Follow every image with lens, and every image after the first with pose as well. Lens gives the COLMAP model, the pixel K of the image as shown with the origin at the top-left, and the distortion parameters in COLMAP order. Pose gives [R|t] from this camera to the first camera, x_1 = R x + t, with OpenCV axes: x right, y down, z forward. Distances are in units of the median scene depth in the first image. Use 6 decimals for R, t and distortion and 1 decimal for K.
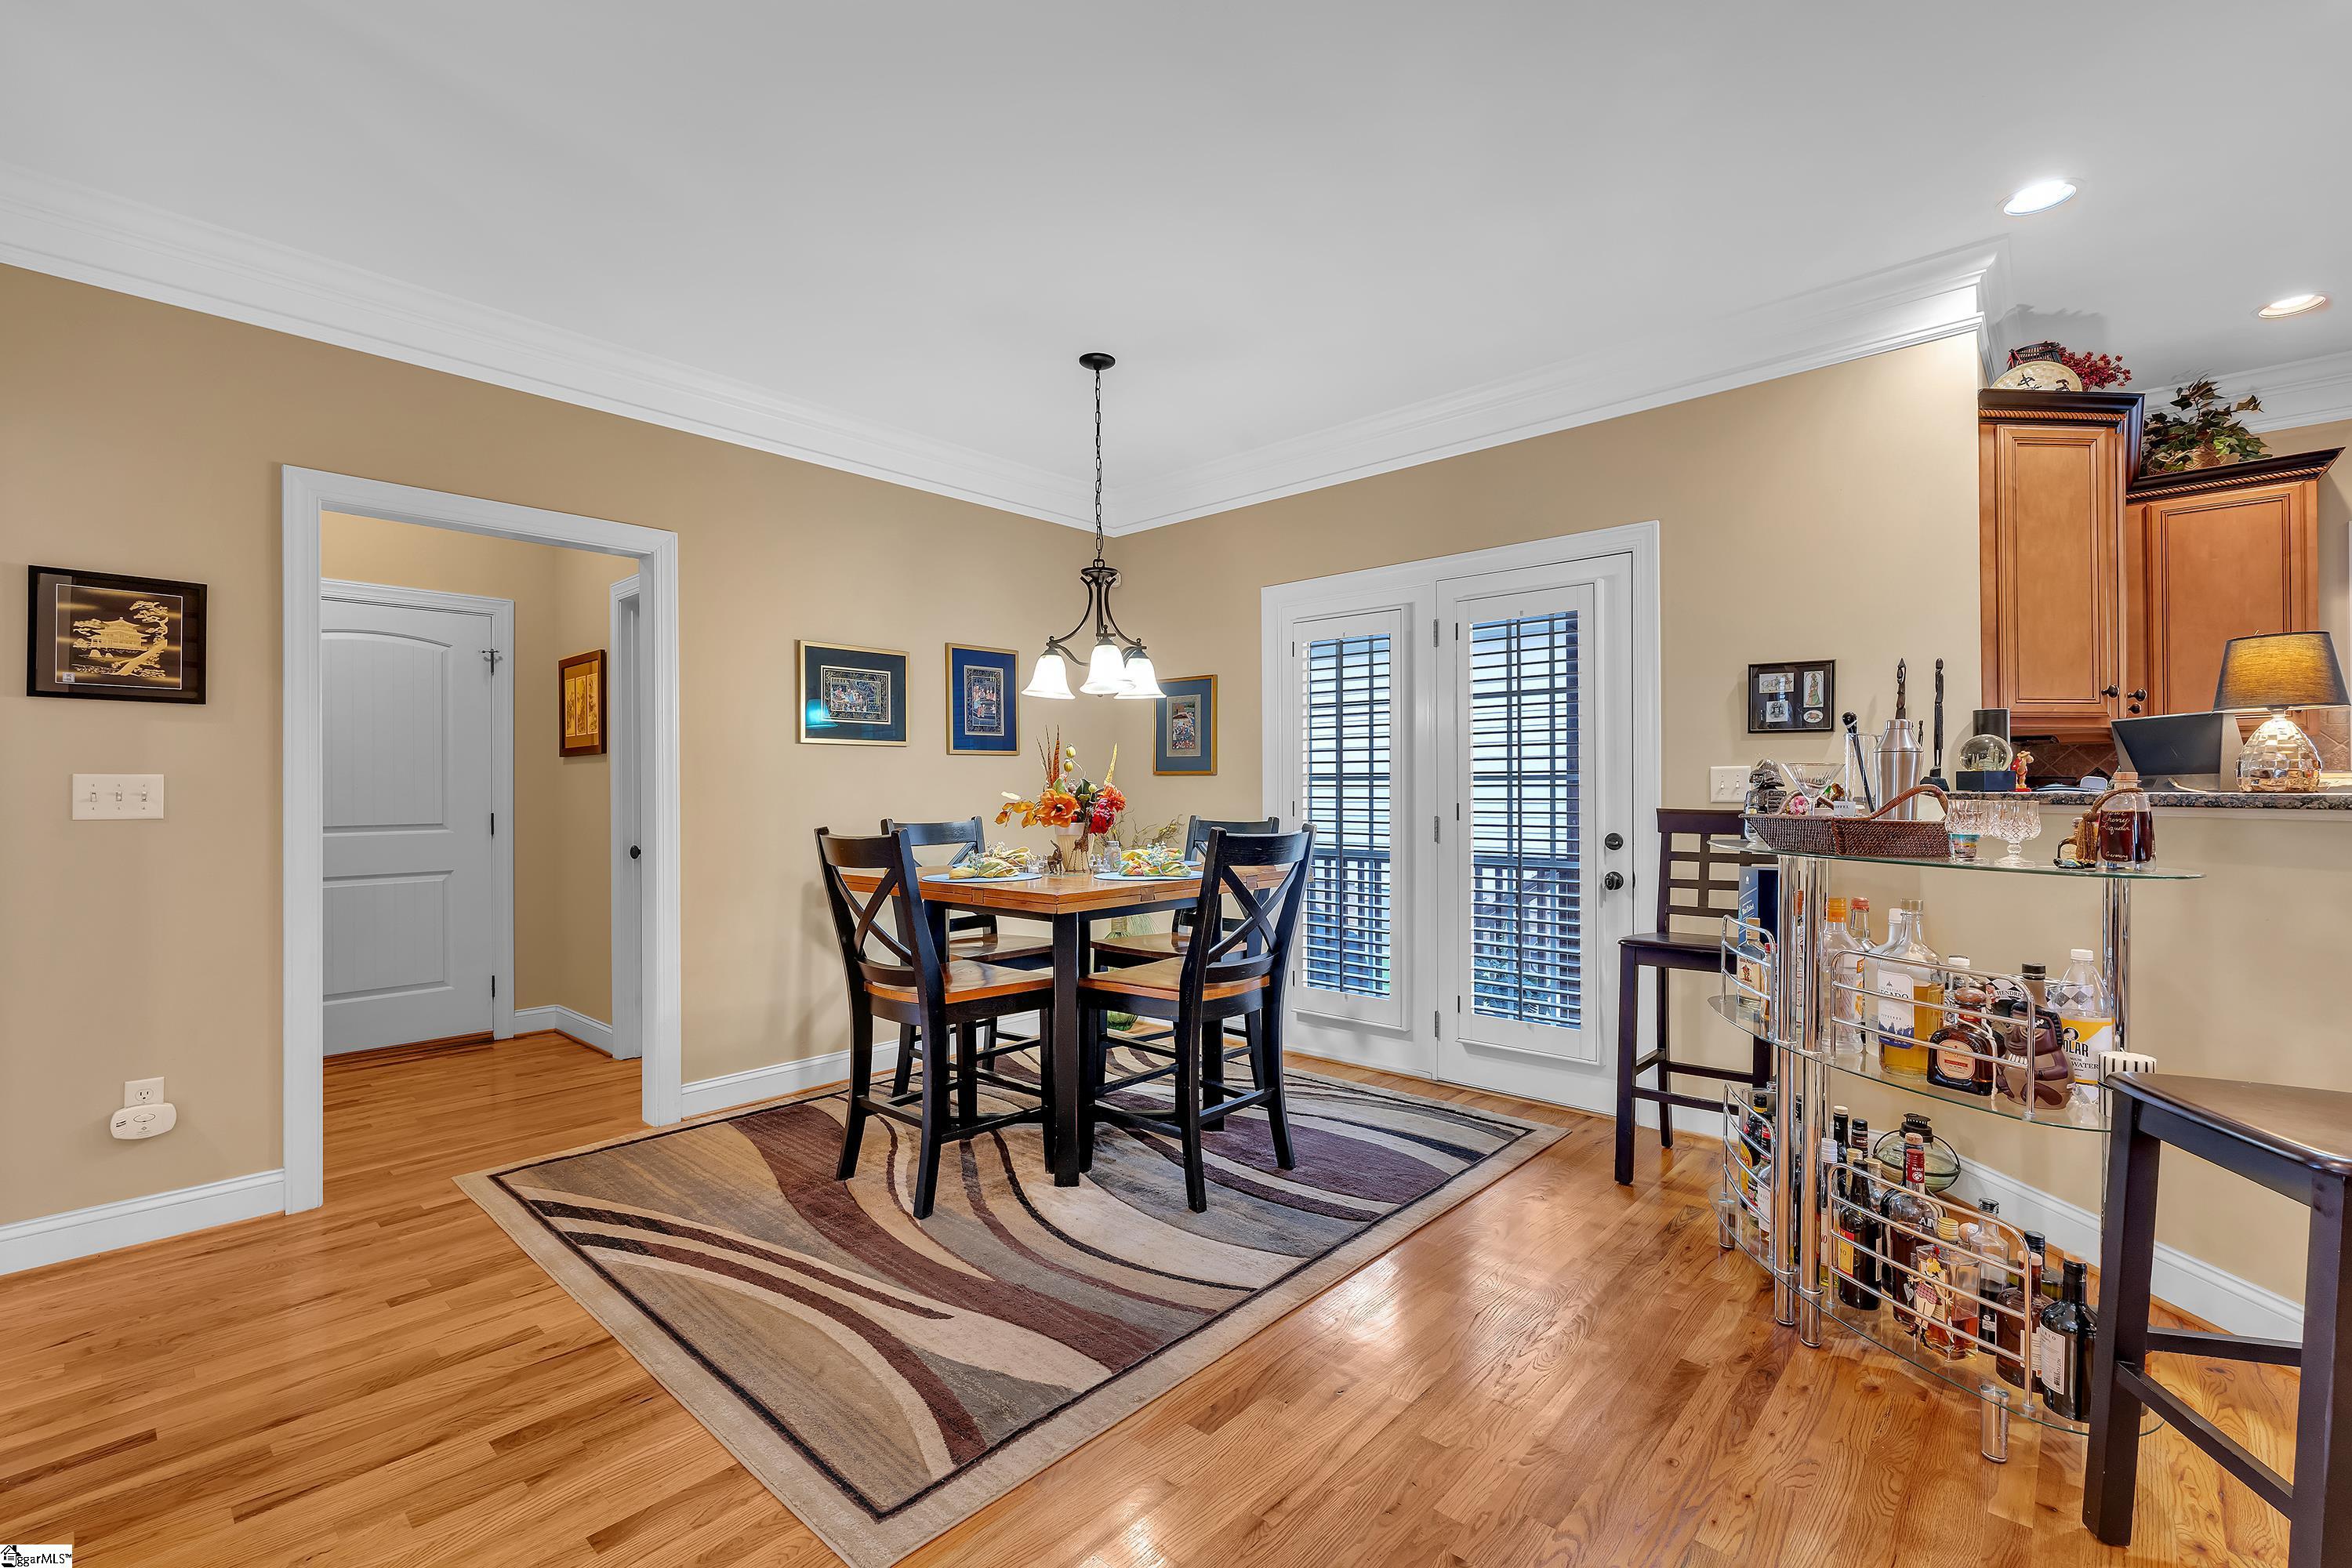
lens RADIAL K [[1031.8, 0, 1174.2], [0, 1031.8, 787.2], [0, 0, 1]] dist [-0.005444, -0.000519]
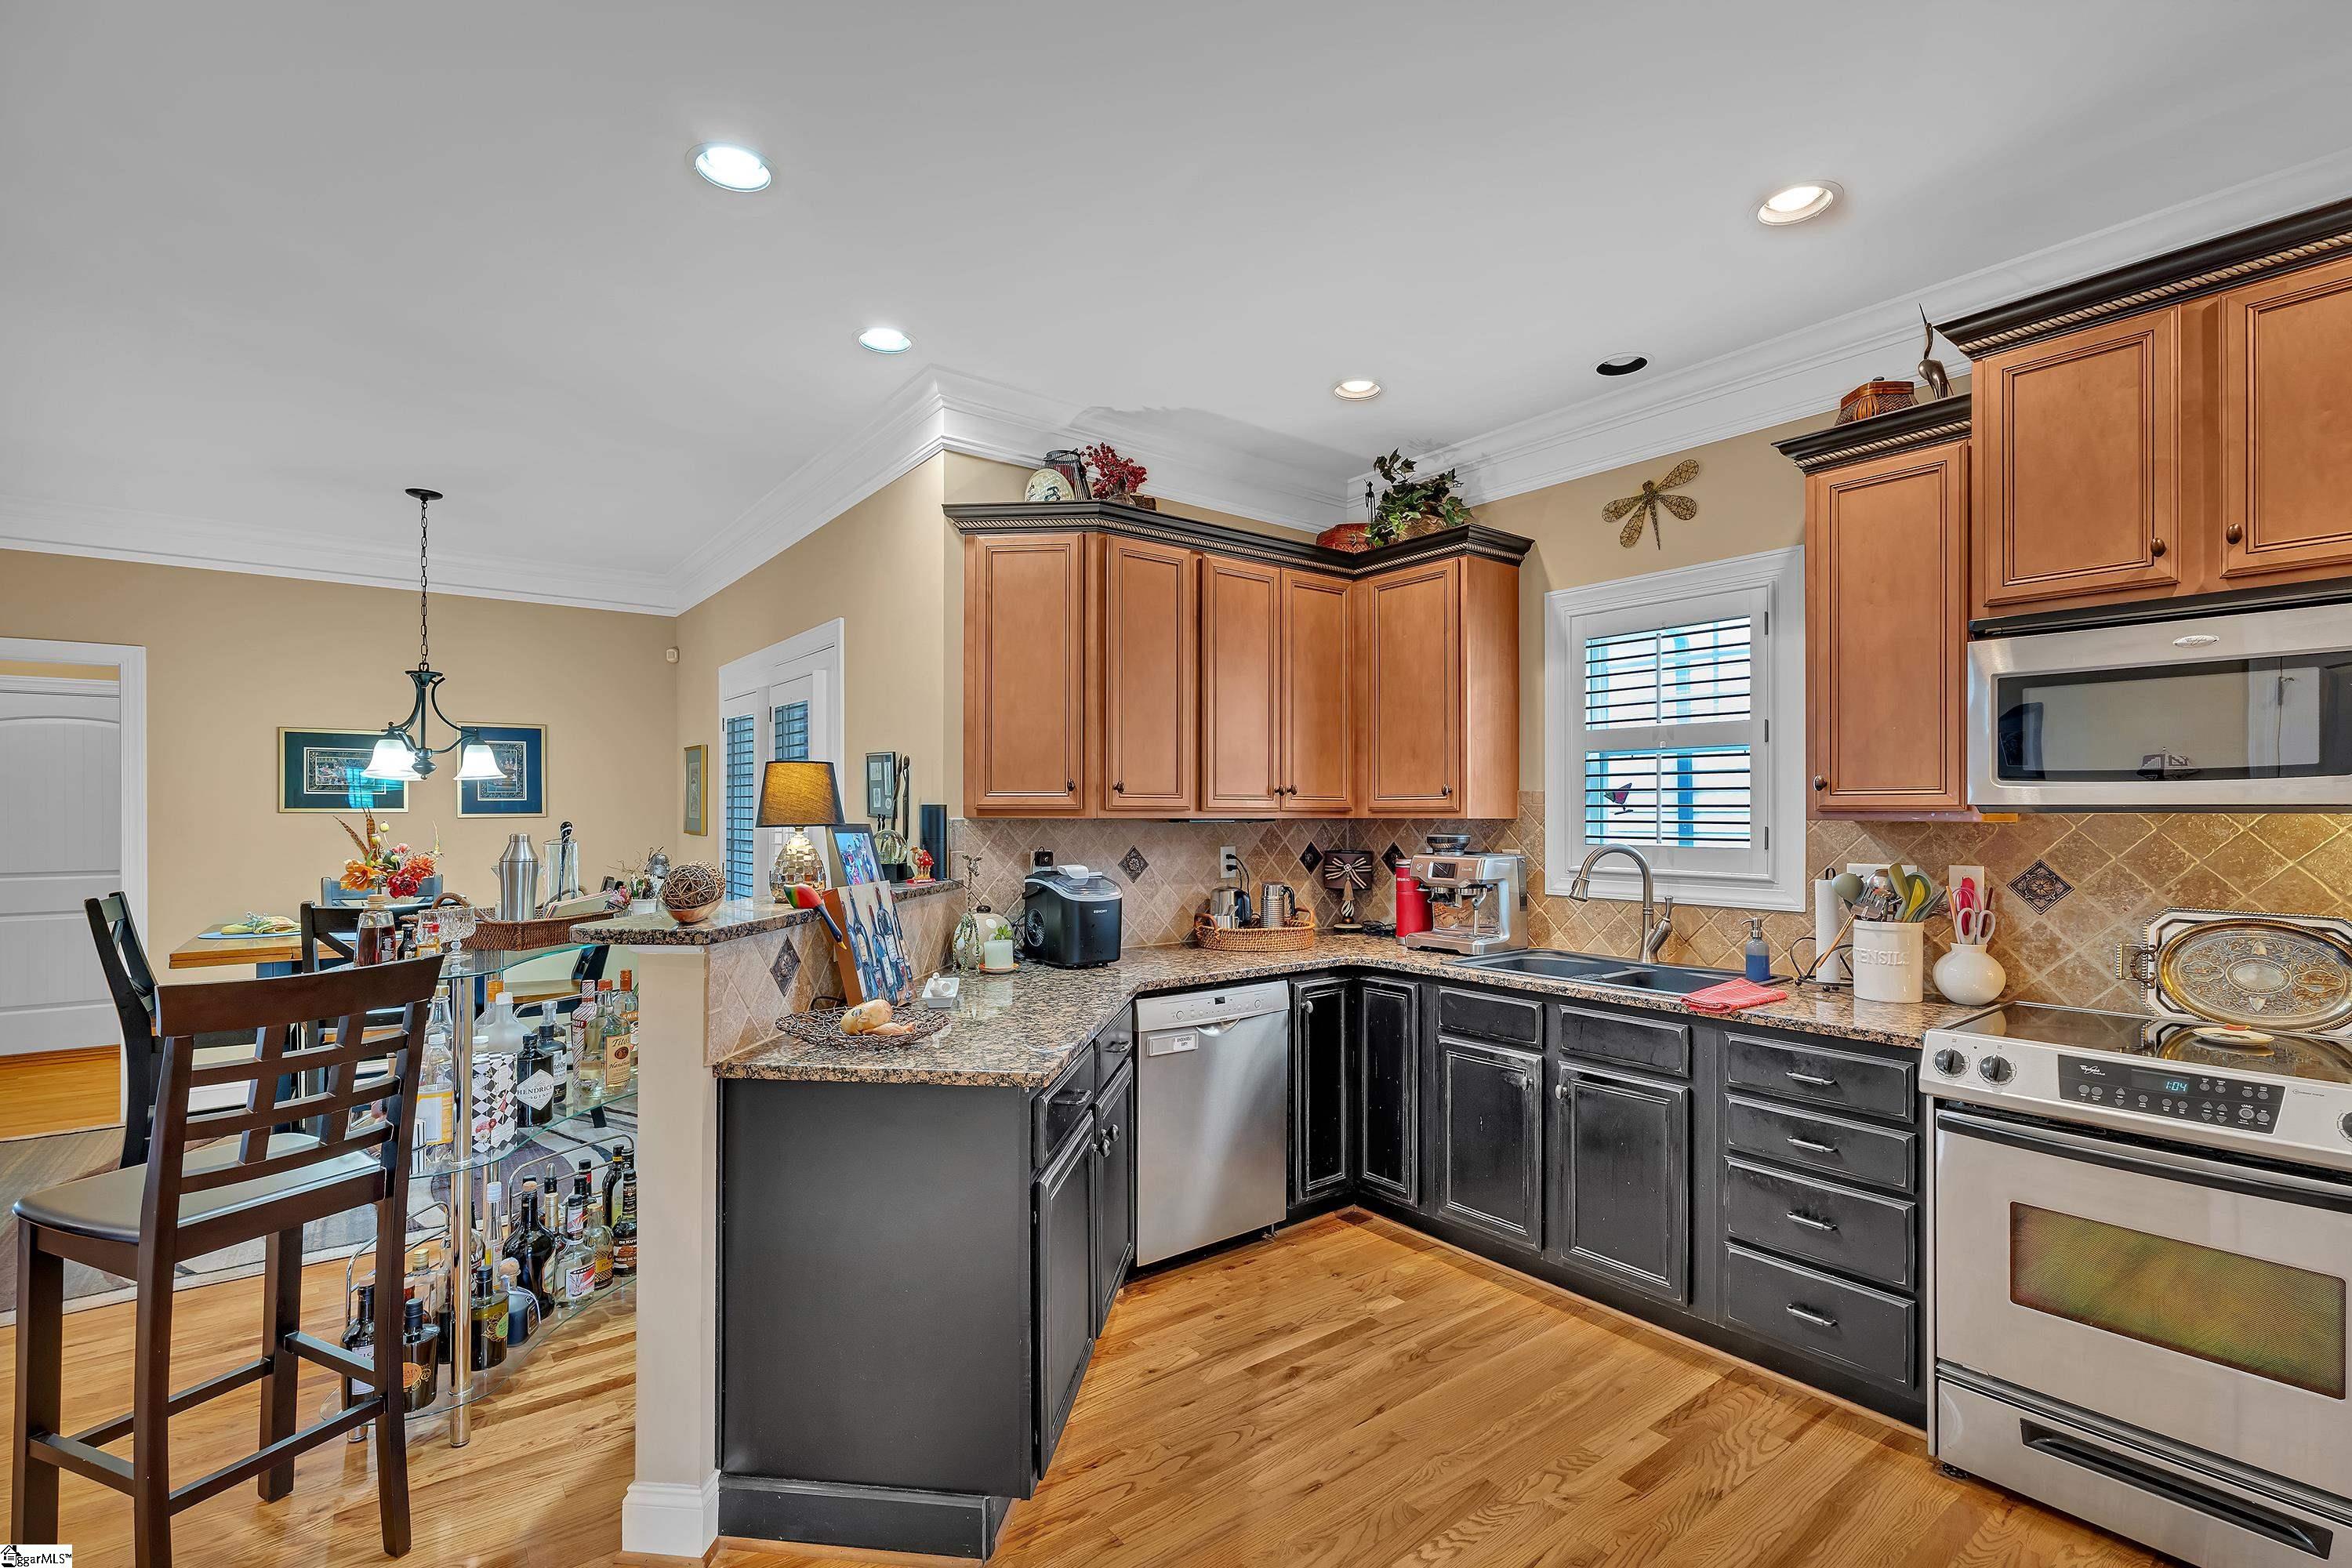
lens RADIAL K [[1031.8, 0, 1155.6], [0, 1031.8, 813.1], [0, 0, 1]] dist [-0.005444, -0.000519]
pose [[0.985024, 0.003805, -0.172376, 1.053818], [-0.002931, 0.999982, 0.005324, -0.063609], [0.172393, -0.004739, 0.985017, -0.014891]]
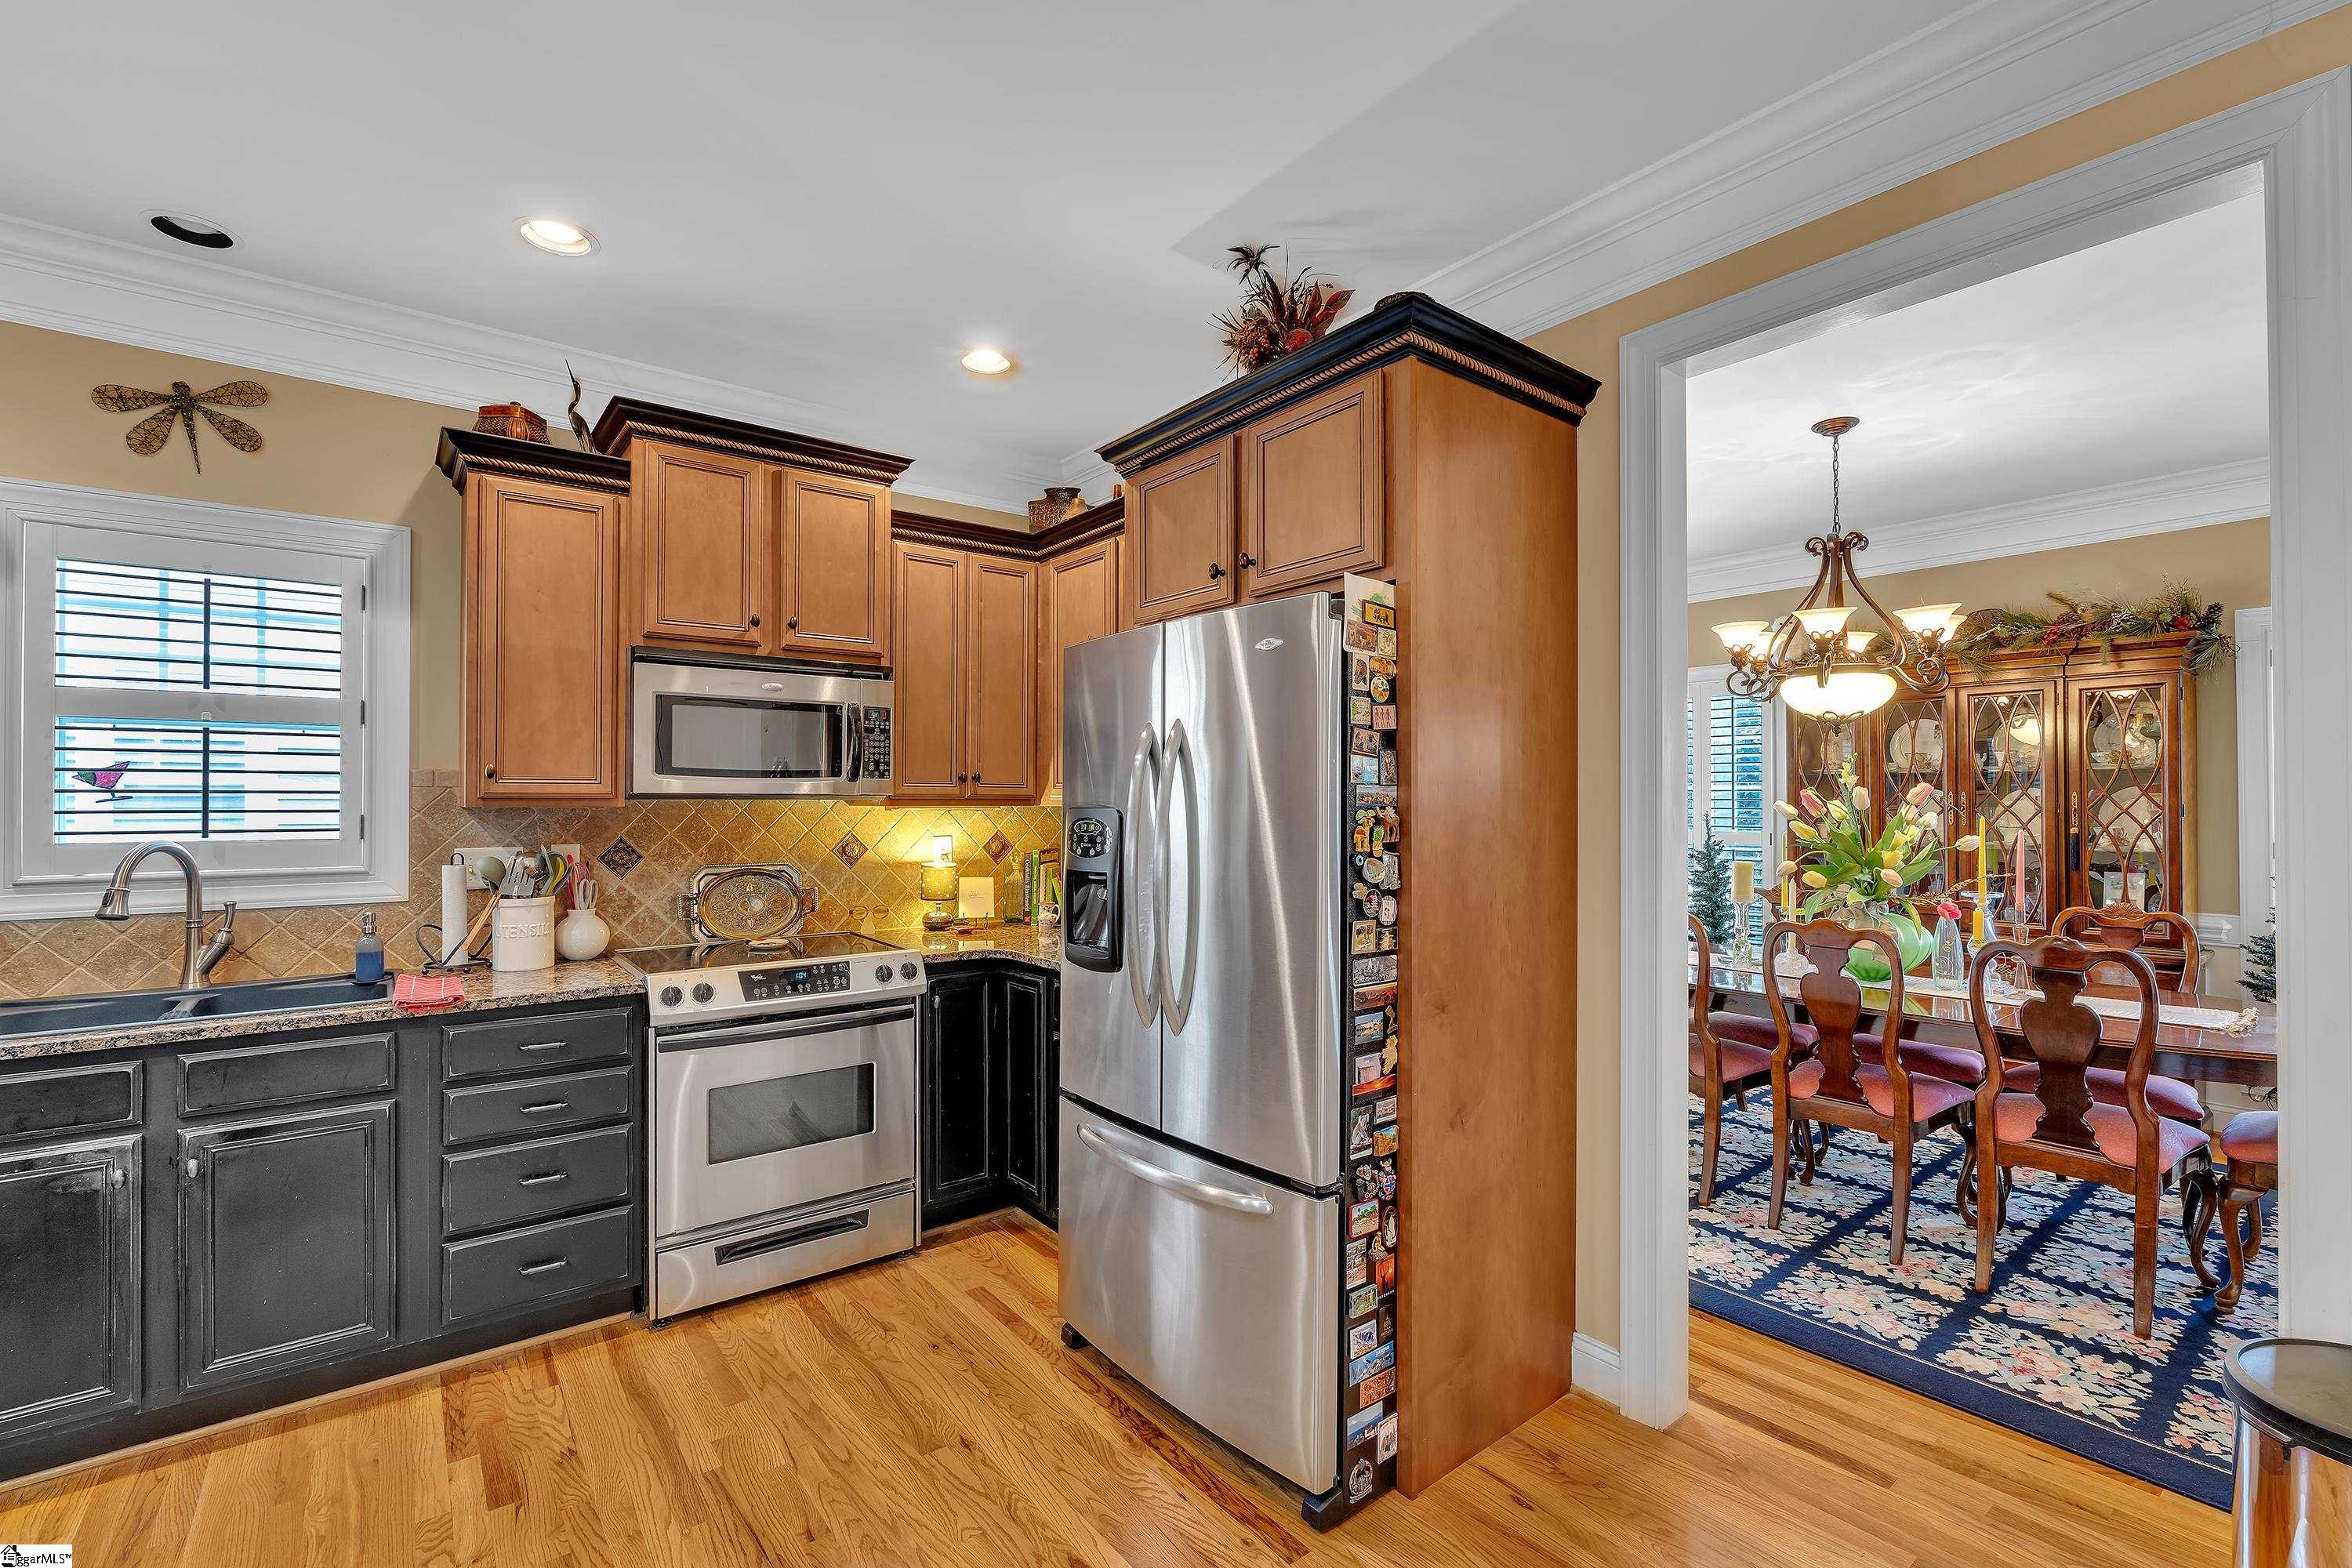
lens RADIAL K [[1031.8, 0, 1170.5], [0, 1031.8, 795.5], [0, 0, 1]] dist [-0.005444, -0.000519]
pose [[0.172891, 0.007558, 0.984912, 0.709952], [-0.002669, 0.999970, -0.007205, -0.059977], [-0.984937, -0.001383, 0.172906, 0.166979]]
